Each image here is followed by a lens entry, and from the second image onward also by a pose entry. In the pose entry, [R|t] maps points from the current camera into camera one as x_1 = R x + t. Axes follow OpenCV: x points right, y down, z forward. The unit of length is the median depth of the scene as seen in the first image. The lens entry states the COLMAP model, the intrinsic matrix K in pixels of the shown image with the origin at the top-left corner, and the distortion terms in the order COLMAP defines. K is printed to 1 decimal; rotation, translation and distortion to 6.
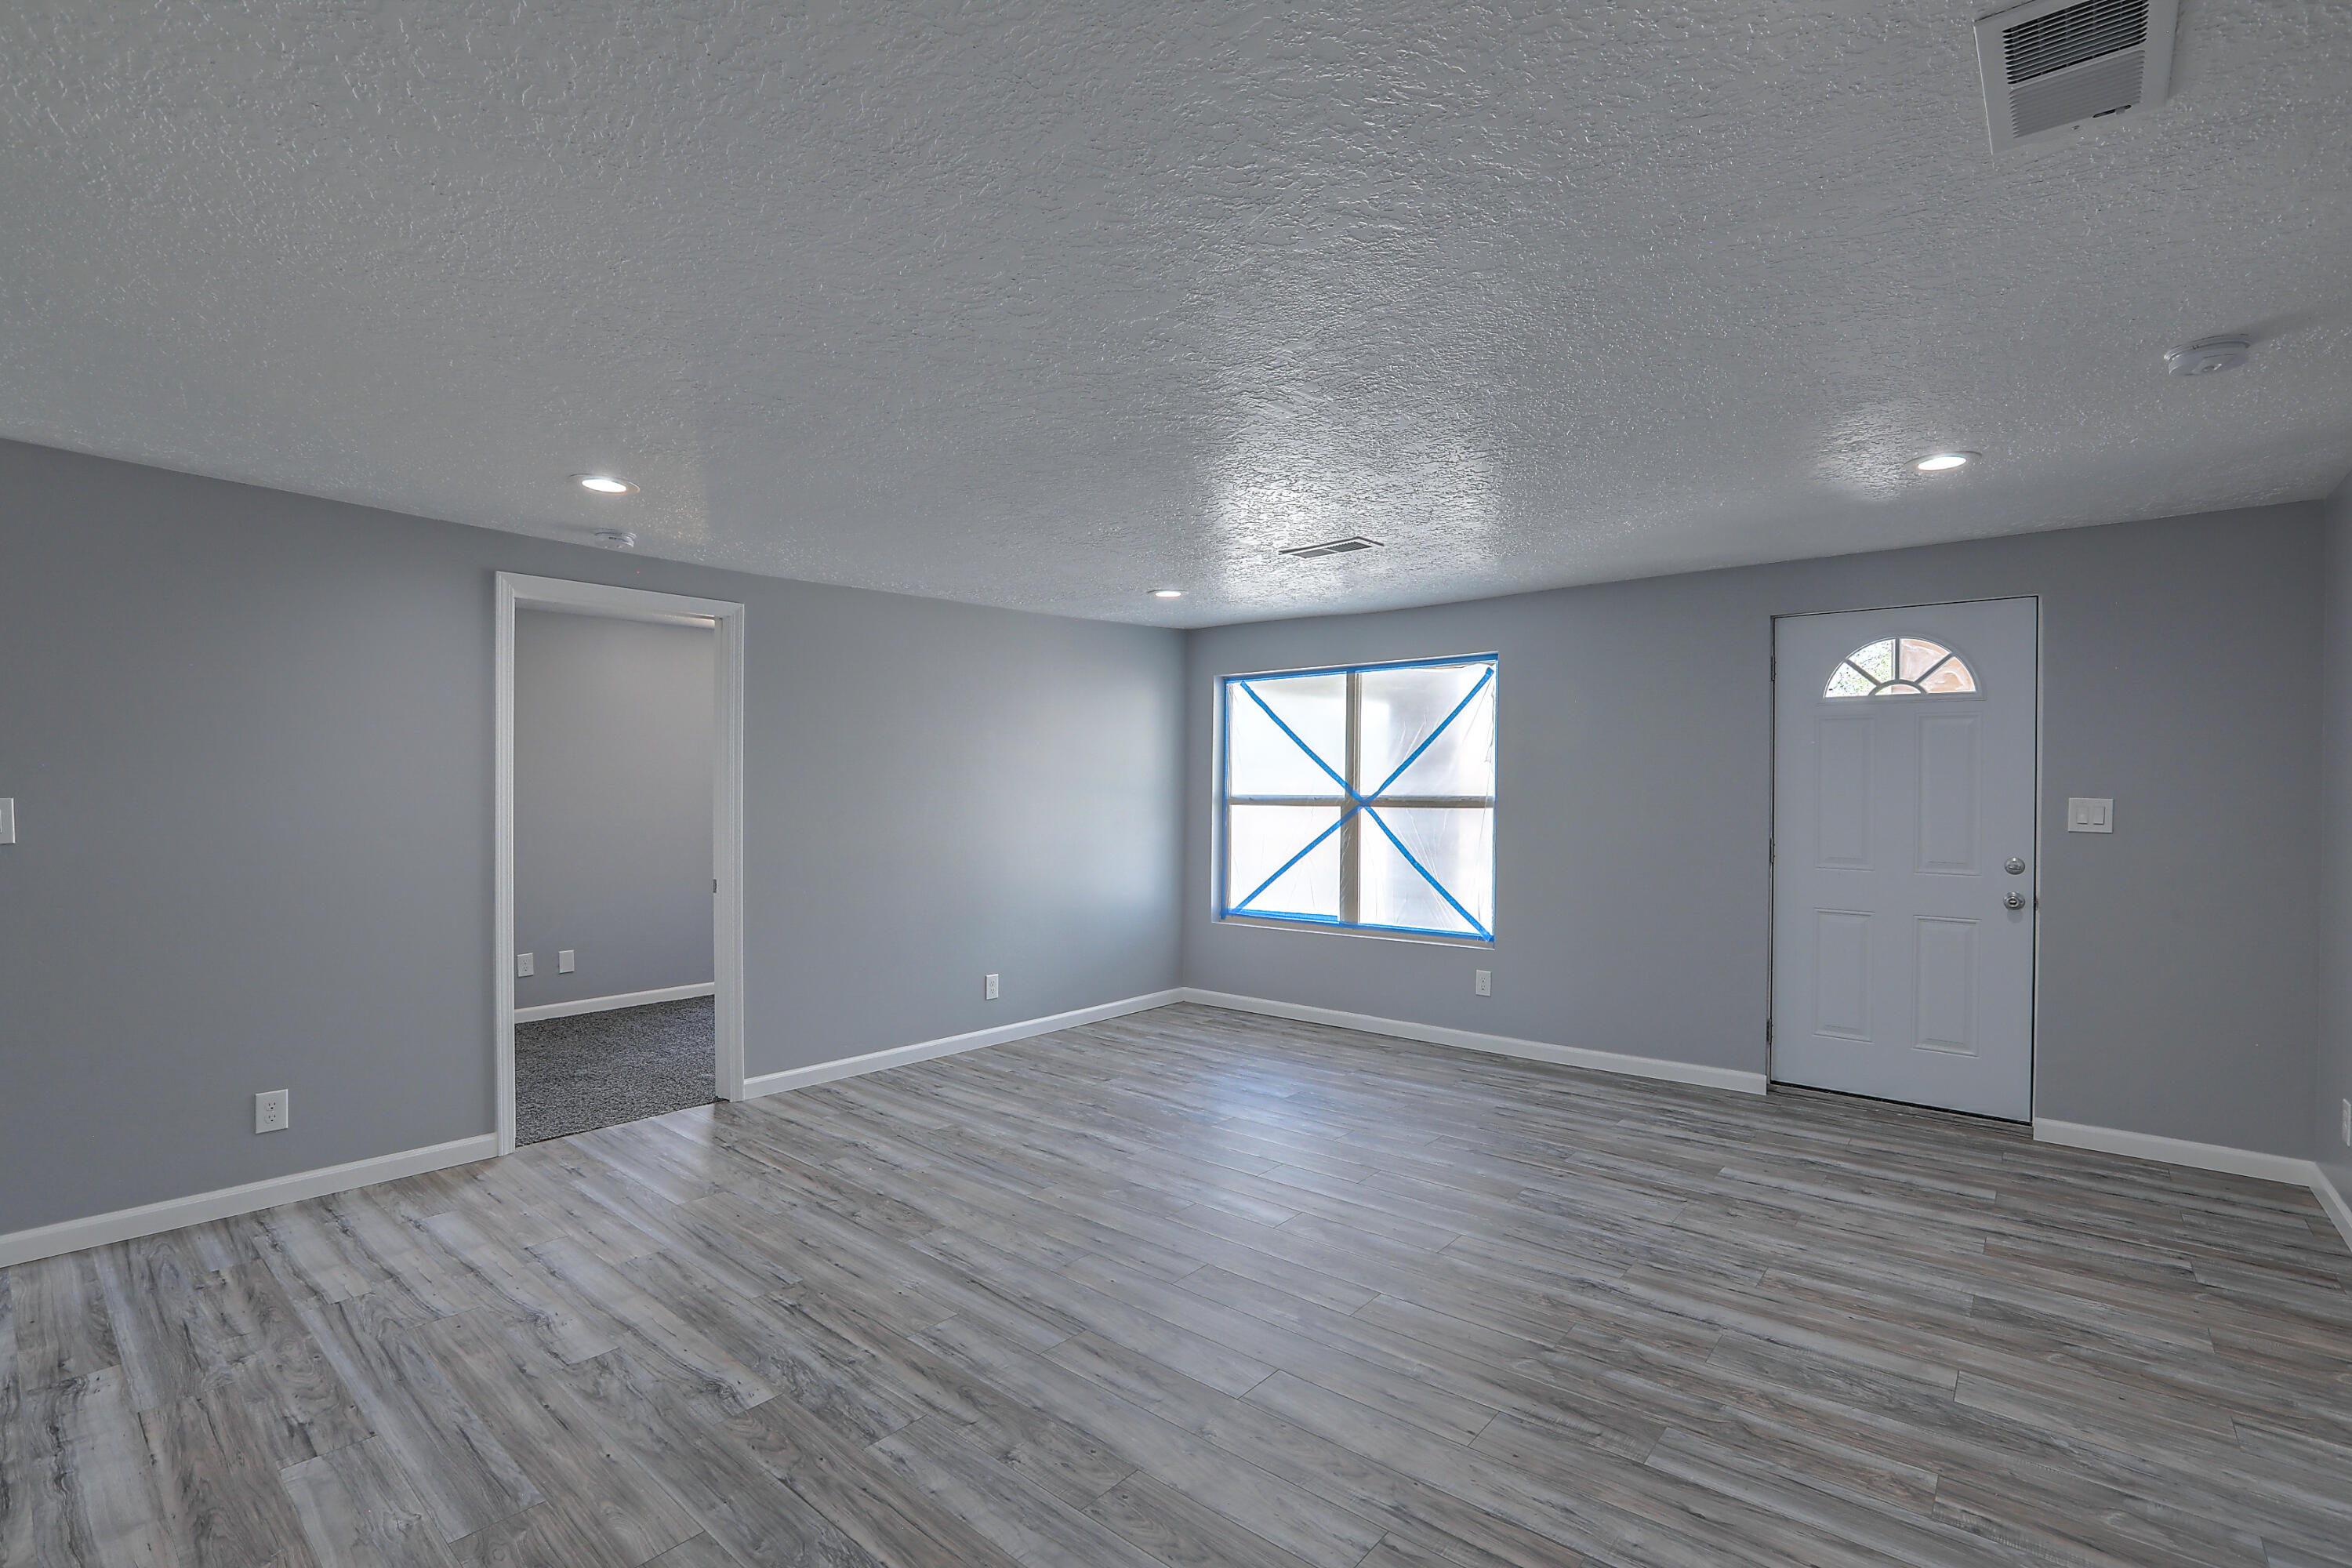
lens RADIAL K [[1064.3, 0, 1177.2], [0, 1064.3, 788.2], [0, 0, 1]] dist [-0.064450, 0.026841]
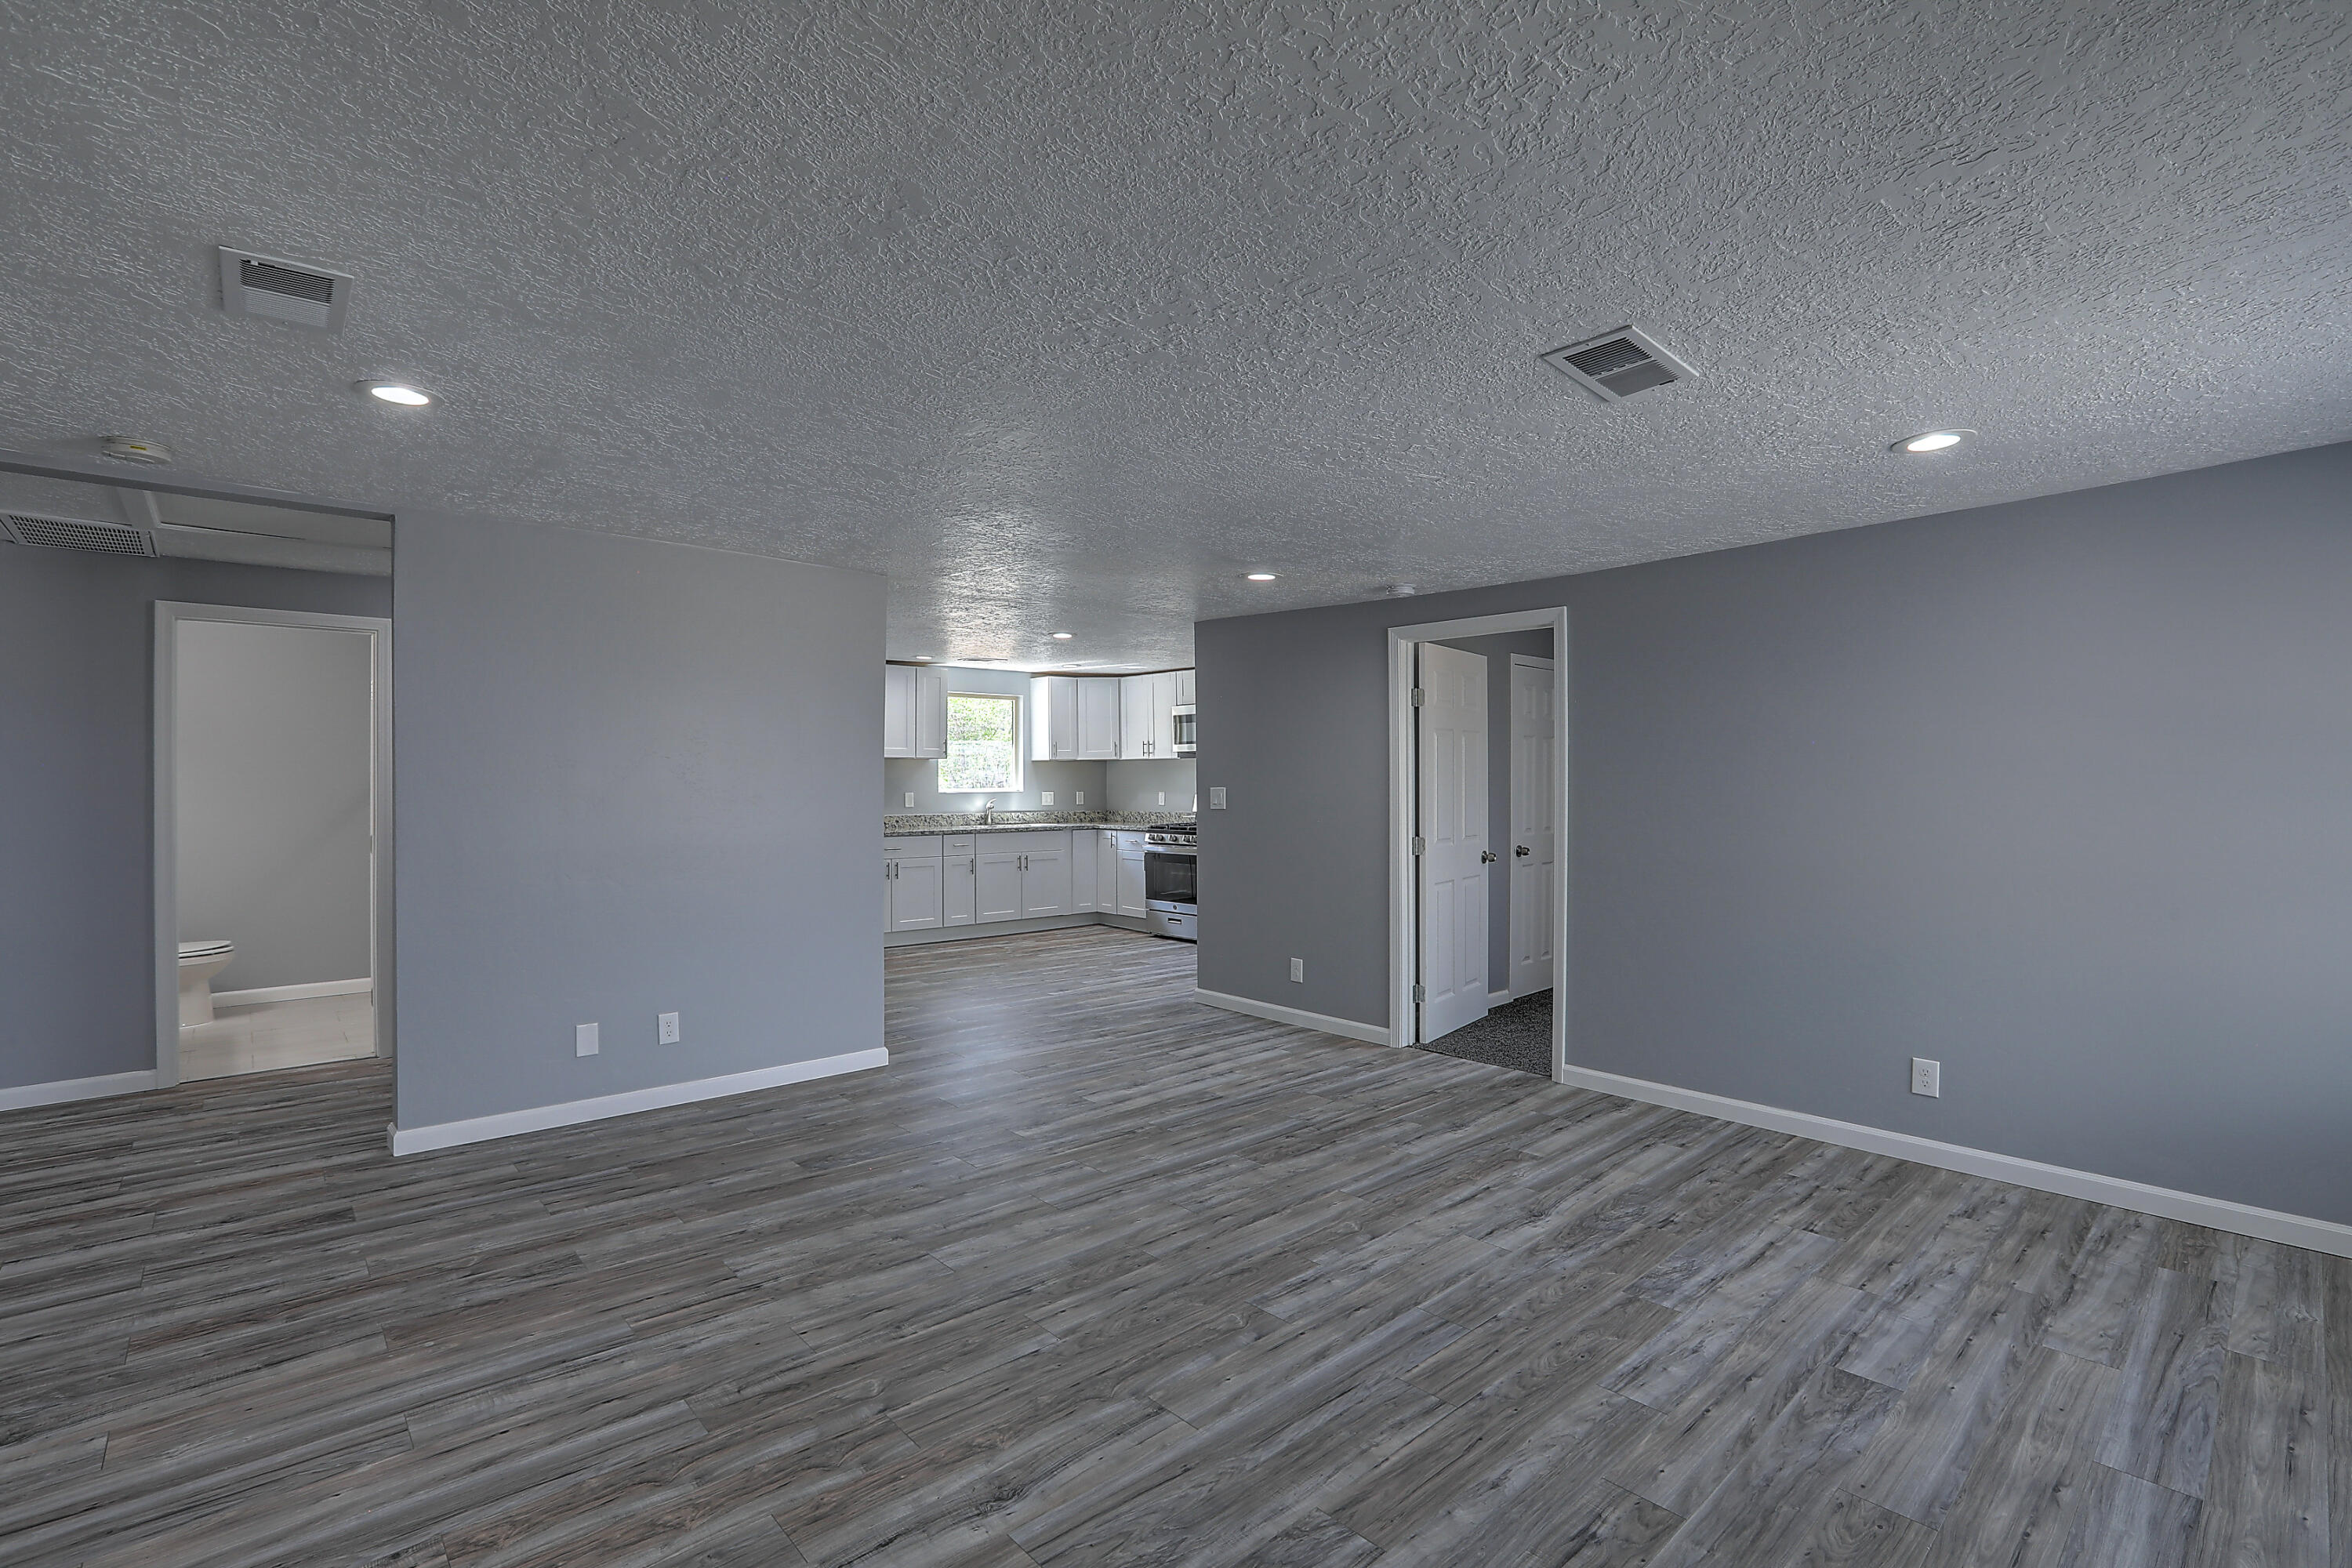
lens RADIAL K [[1064.3, 0, 1177.2], [0, 1064.3, 788.2], [0, 0, 1]] dist [-0.064450, 0.026841]
pose [[-0.130833, 0.003003, -0.991400, 0.790096], [-0.002709, 0.999991, 0.003386, 0.002713], [0.991401, 0.003128, -0.130823, 0.894541]]
